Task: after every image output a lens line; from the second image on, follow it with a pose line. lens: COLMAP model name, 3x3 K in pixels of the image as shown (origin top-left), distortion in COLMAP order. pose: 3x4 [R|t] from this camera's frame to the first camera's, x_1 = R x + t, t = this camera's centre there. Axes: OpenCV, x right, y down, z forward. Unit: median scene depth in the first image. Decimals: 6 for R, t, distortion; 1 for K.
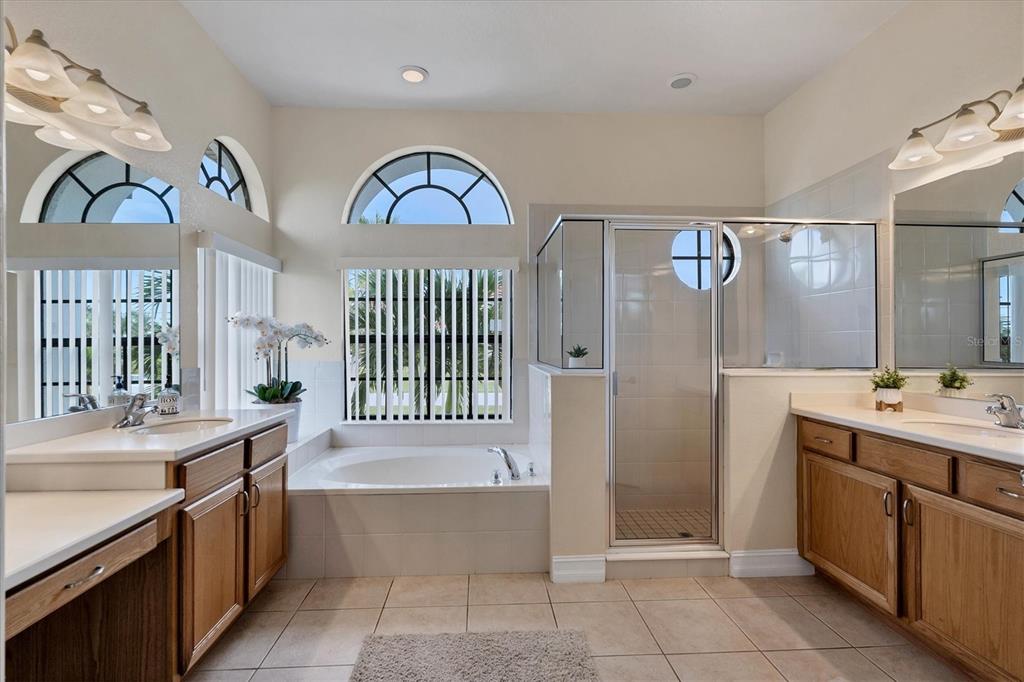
lens RADIAL K [[476.9, 0, 500.8], [0, 476.9, 328.6], [0, 0, 1]] dist [-0.001729, 0.000200]
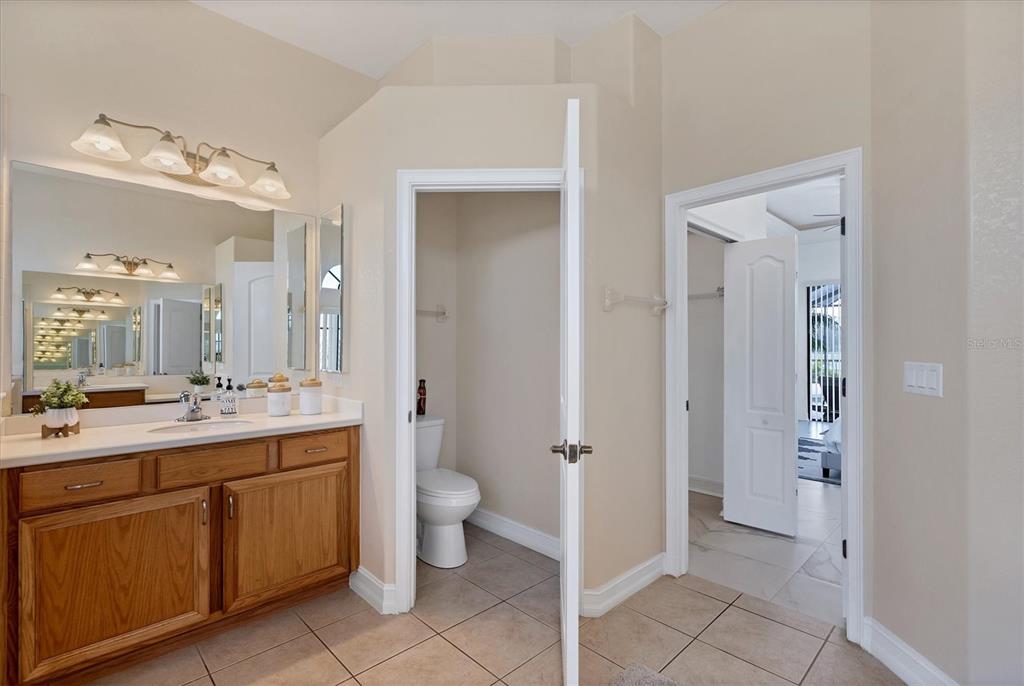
lens RADIAL K [[464.9, 0, 512.0], [0, 464.9, 343.0], [0, 0, 1]] dist [-0.002736, -0.000017]
pose [[-0.655327, 0.010507, 0.755273, -0.343801], [-0.018001, 0.999402, -0.029523, 0.028507], [-0.755131, -0.032943, -0.654746, 1.136497]]
